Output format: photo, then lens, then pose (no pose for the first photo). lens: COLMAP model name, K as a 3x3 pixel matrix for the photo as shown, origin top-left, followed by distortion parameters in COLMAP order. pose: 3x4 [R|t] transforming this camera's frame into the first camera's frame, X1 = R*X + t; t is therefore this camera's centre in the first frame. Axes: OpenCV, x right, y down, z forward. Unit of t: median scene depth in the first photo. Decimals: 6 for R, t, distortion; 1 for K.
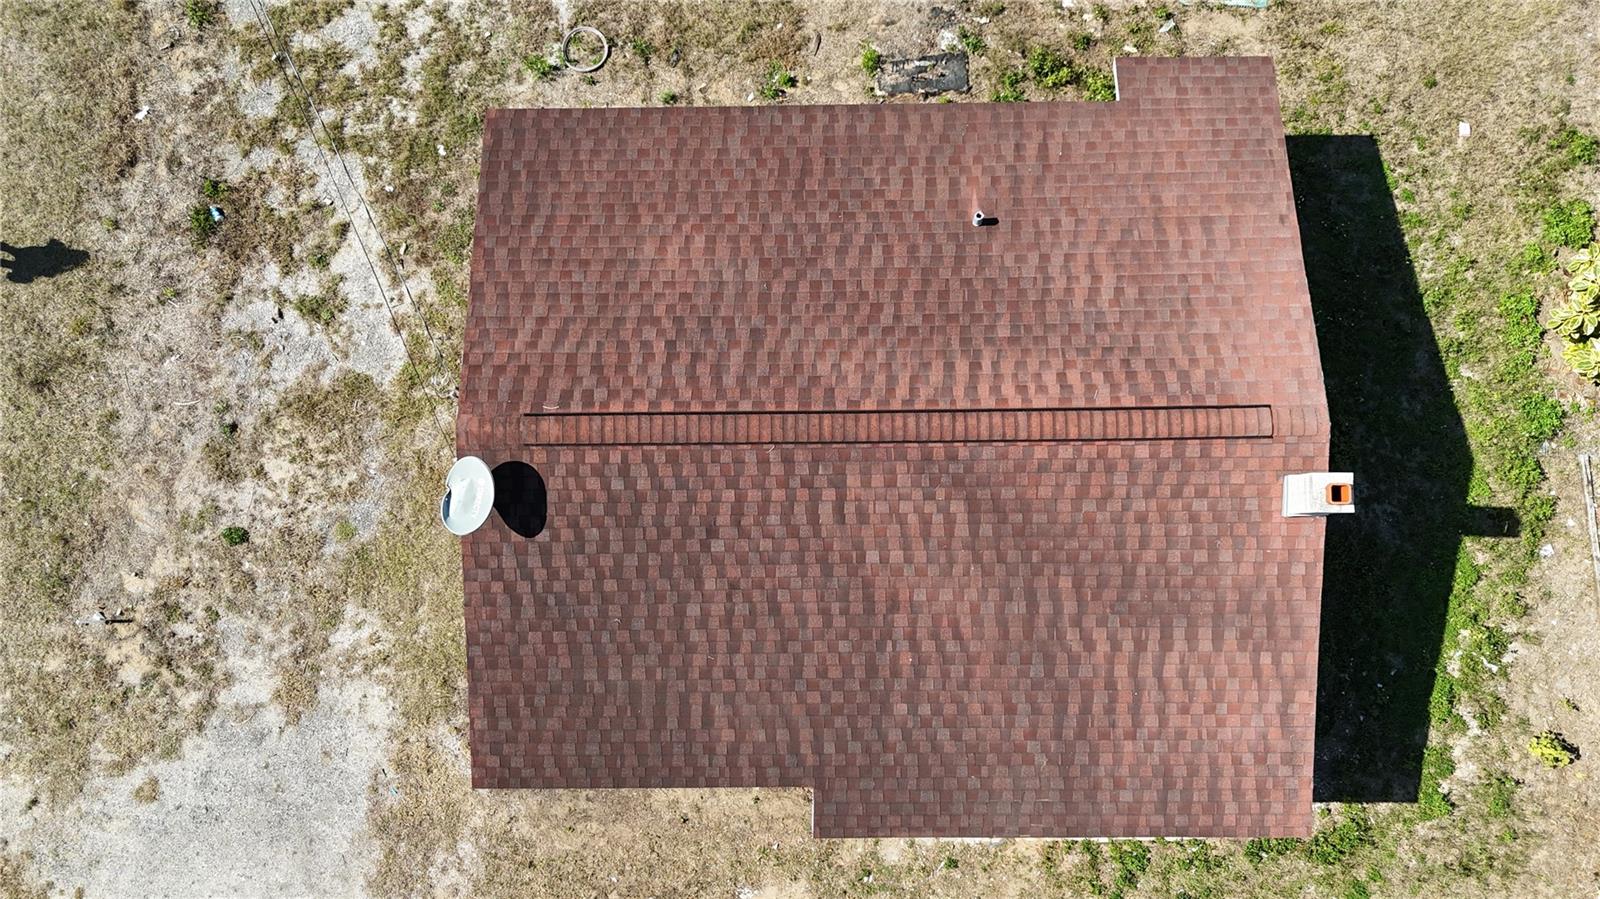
lens RADIAL K [[1189.1, 0, 800.0], [0, 1189.1, 449.5], [0, 0, 1]] dist [0.036378, -0.043548]
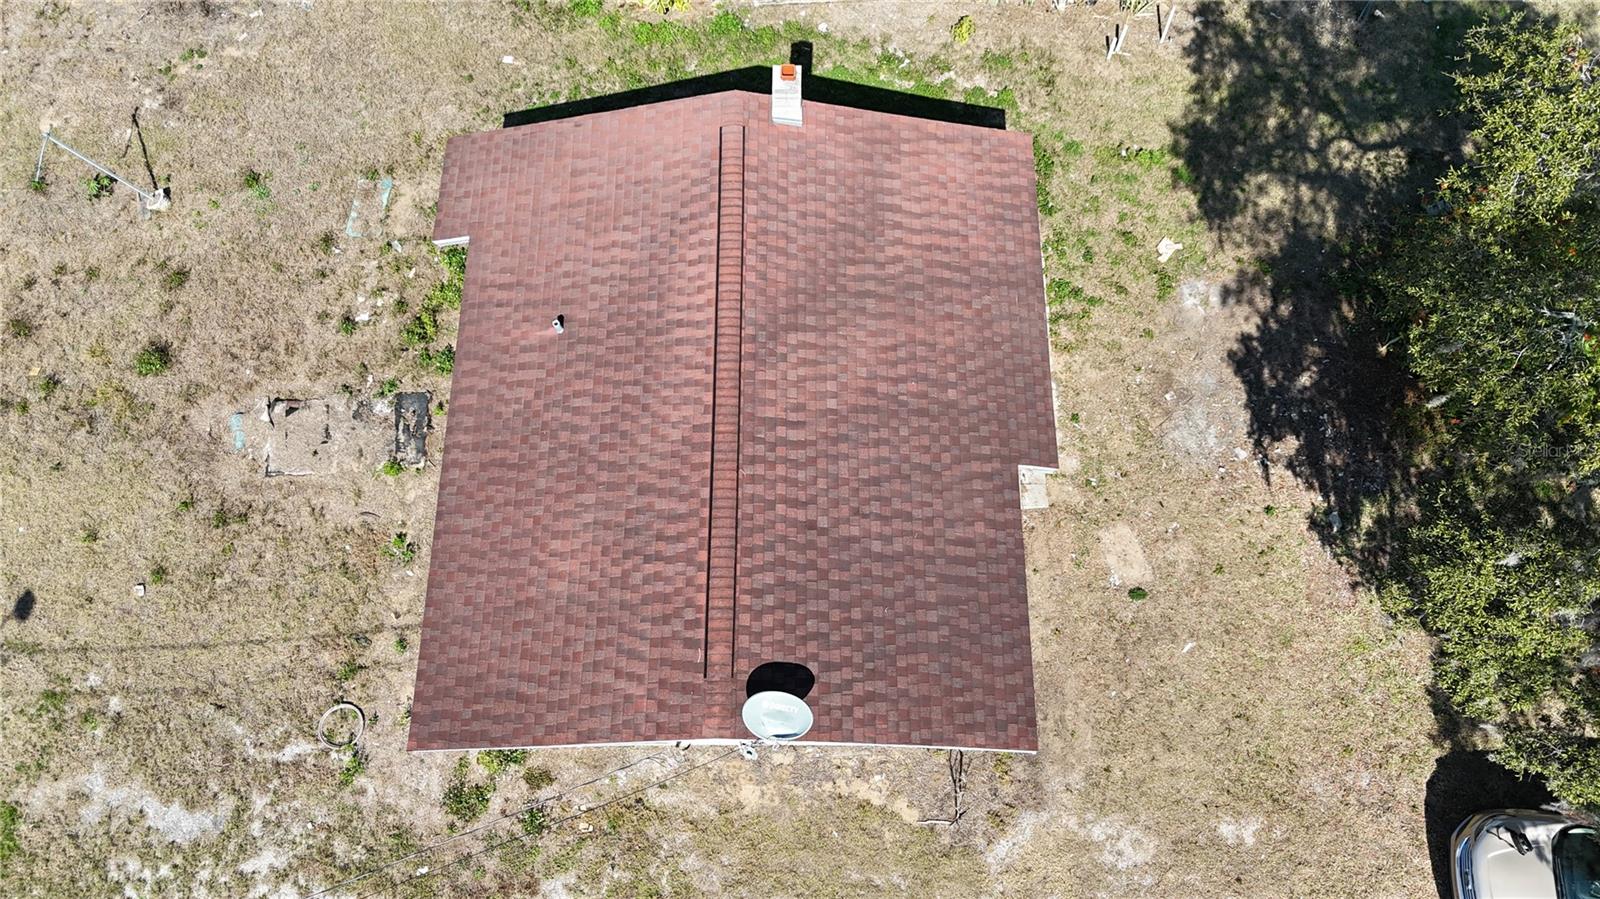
lens RADIAL K [[1189.1, 0, 800.0], [0, 1189.1, 449.5], [0, 0, 1]] dist [0.036378, -0.043548]
pose [[0.009687, -0.922929, 0.384848, -0.373274], [0.996067, 0.042805, 0.077581, -0.029274], [-0.088076, 0.382583, 0.919714, -0.090472]]
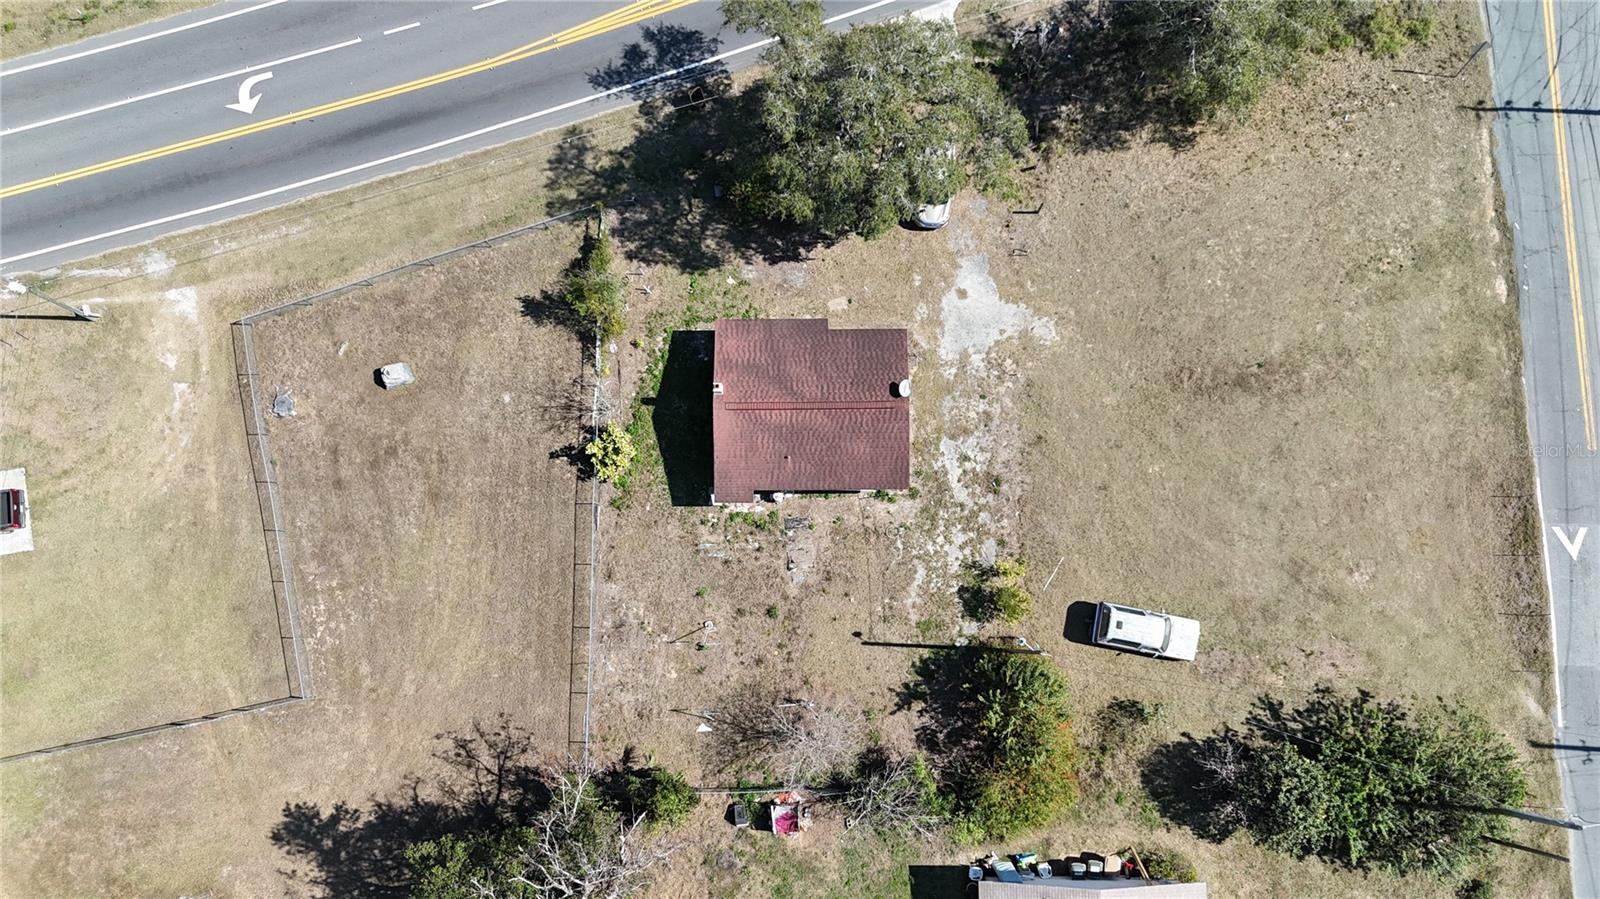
lens RADIAL K [[1189.1, 0, 800.0], [0, 1189.1, 449.5], [0, 0, 1]] dist [0.036378, -0.043548]
pose [[-0.999240, -0.002193, 0.038915, -0.043417], [0.011536, -0.970326, 0.241524, -1.004701], [0.037230, 0.241789, 0.969614, -2.622843]]
